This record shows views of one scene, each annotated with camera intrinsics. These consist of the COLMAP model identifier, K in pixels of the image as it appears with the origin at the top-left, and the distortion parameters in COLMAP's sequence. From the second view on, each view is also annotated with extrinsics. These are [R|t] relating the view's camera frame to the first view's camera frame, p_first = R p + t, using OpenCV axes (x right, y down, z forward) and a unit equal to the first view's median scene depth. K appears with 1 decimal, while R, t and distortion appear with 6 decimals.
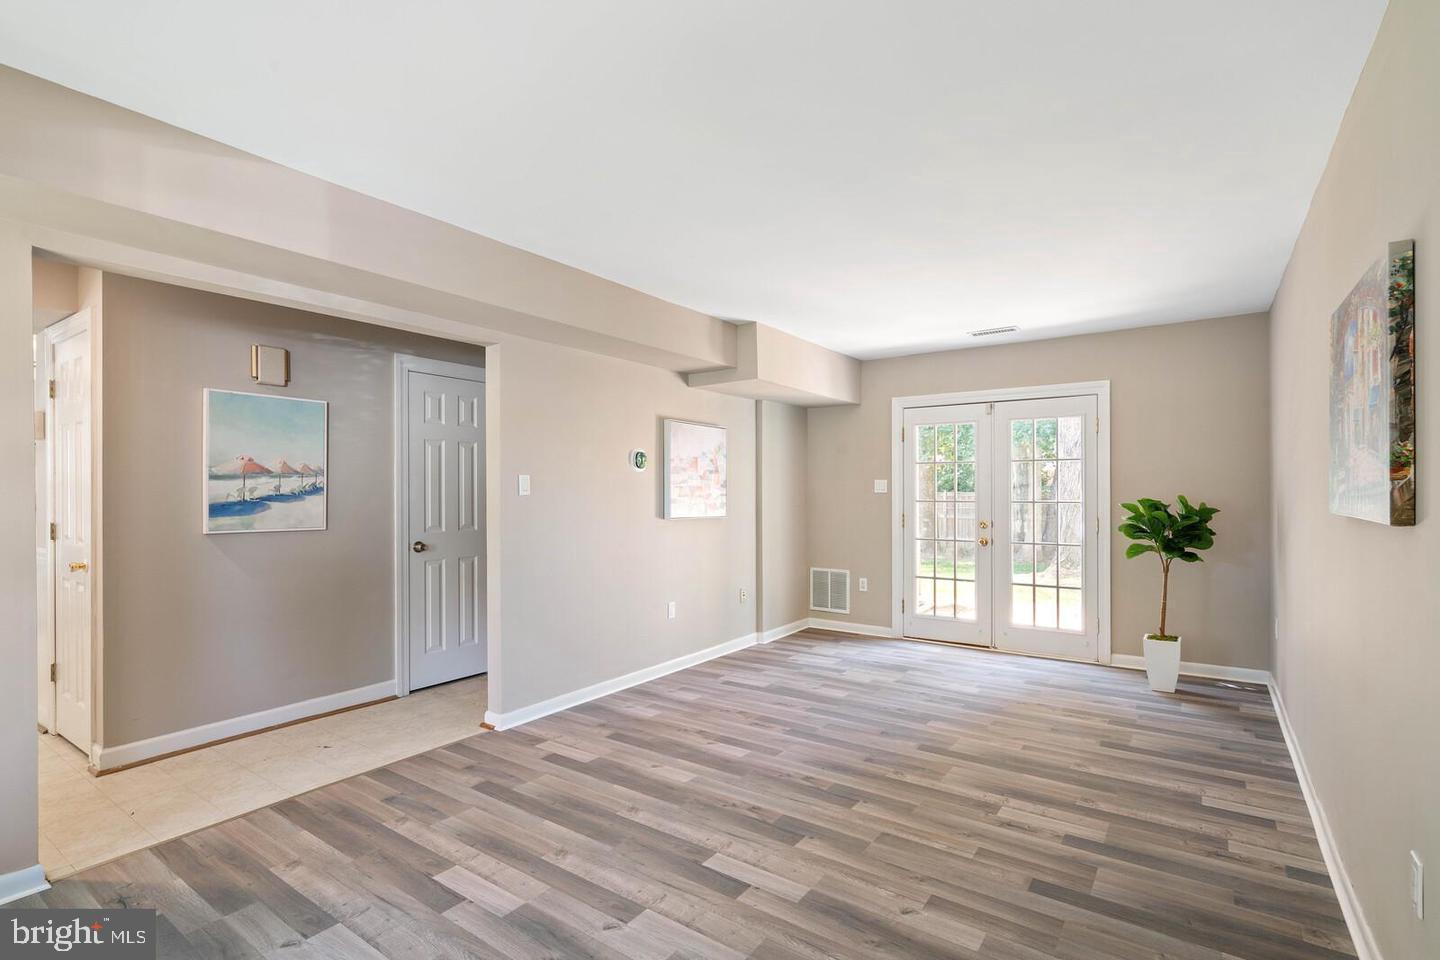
lens RADIAL K [[686.8, 0, 717.0], [0, 686.8, 489.2], [0, 0, 1]] dist [-0.003610, 0.002858]
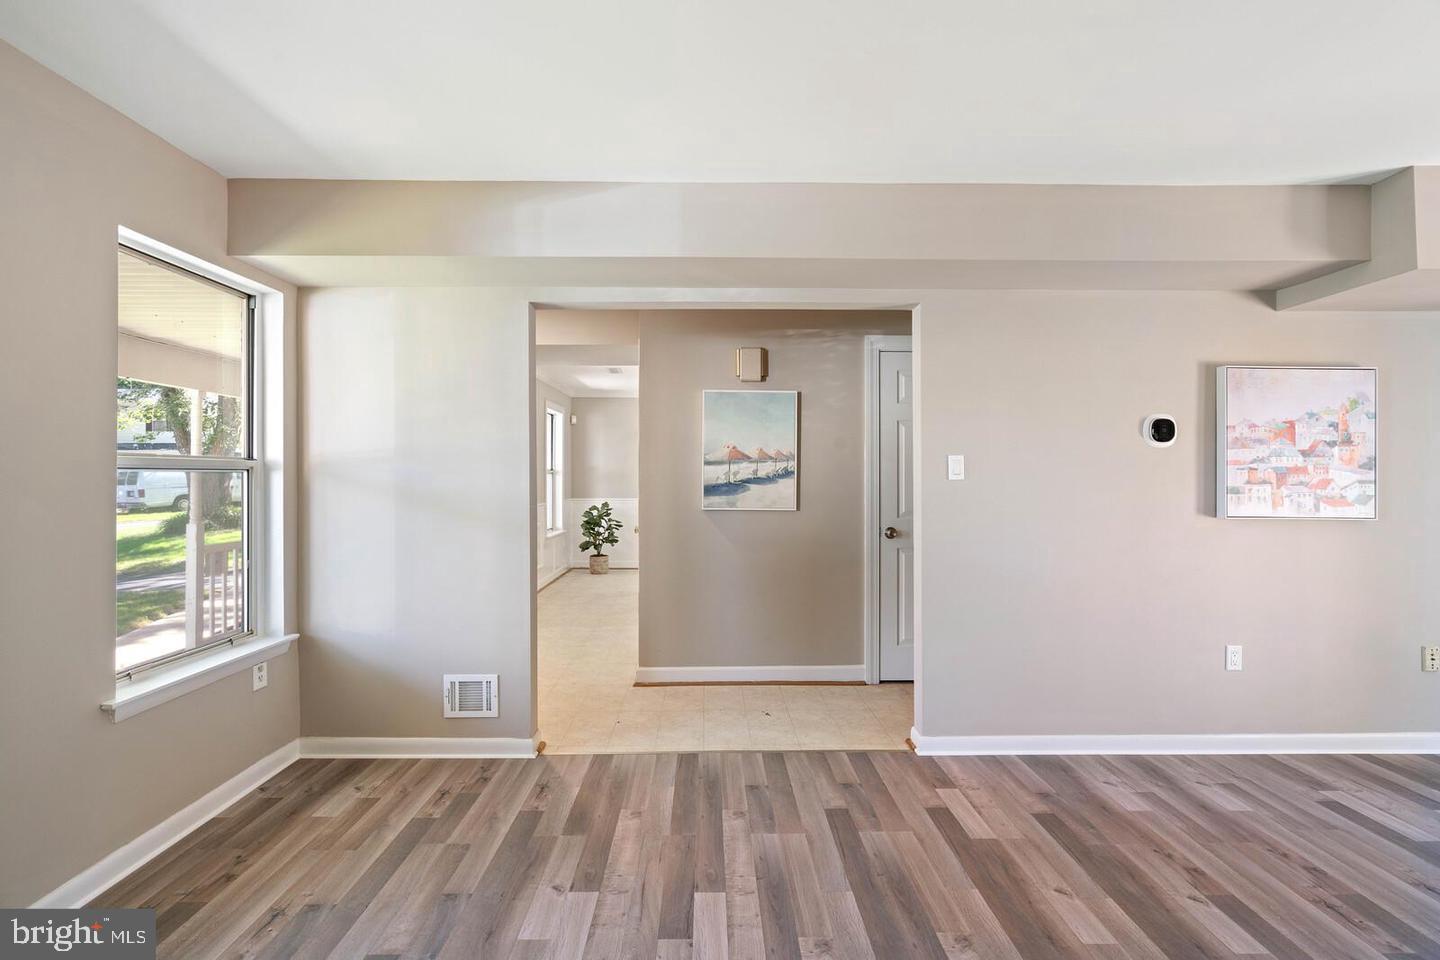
lens RADIAL K [[654.7, 0, 711.3], [0, 654.7, 471.0], [0, 0, 1]] dist [-0.007907, 0.004598]
pose [[0.585355, -0.004263, -0.810766, 0.193486], [0.000835, 0.999989, -0.004655, 0.001681], [0.810777, 0.002048, 0.585352, 0.310639]]
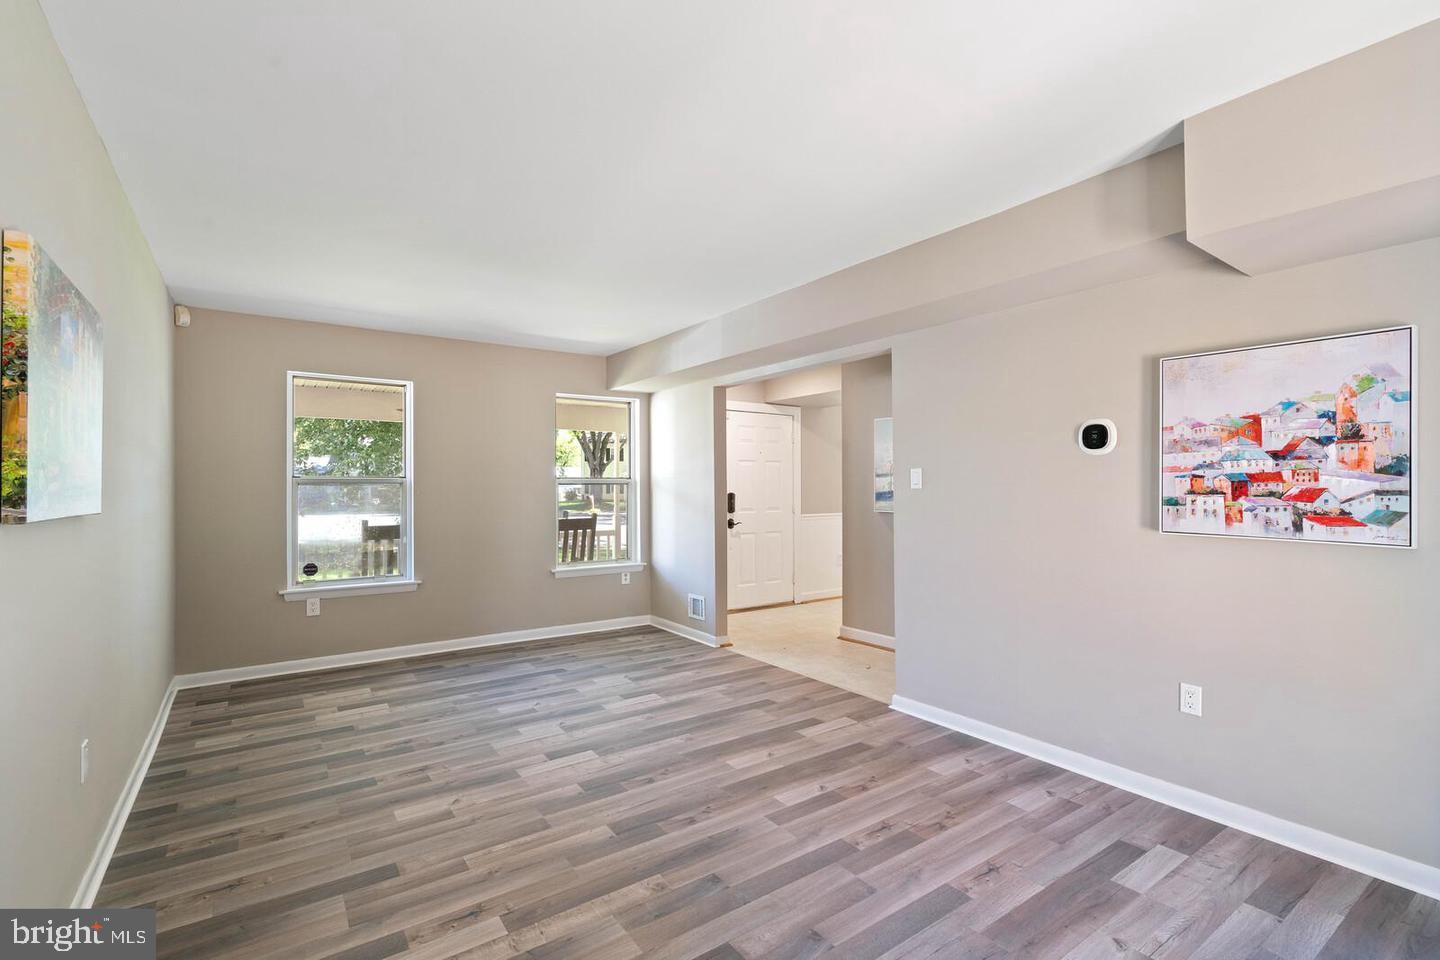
lens RADIAL K [[654.7, 0, 710.0], [0, 654.7, 479.5], [0, 0, 1]] dist [-0.007907, 0.004598]
pose [[-0.343180, -0.004980, -0.939256, 0.741751], [0.007445, 0.999940, -0.008022, 0.000909], [0.939240, -0.009745, -0.343123, 1.084012]]
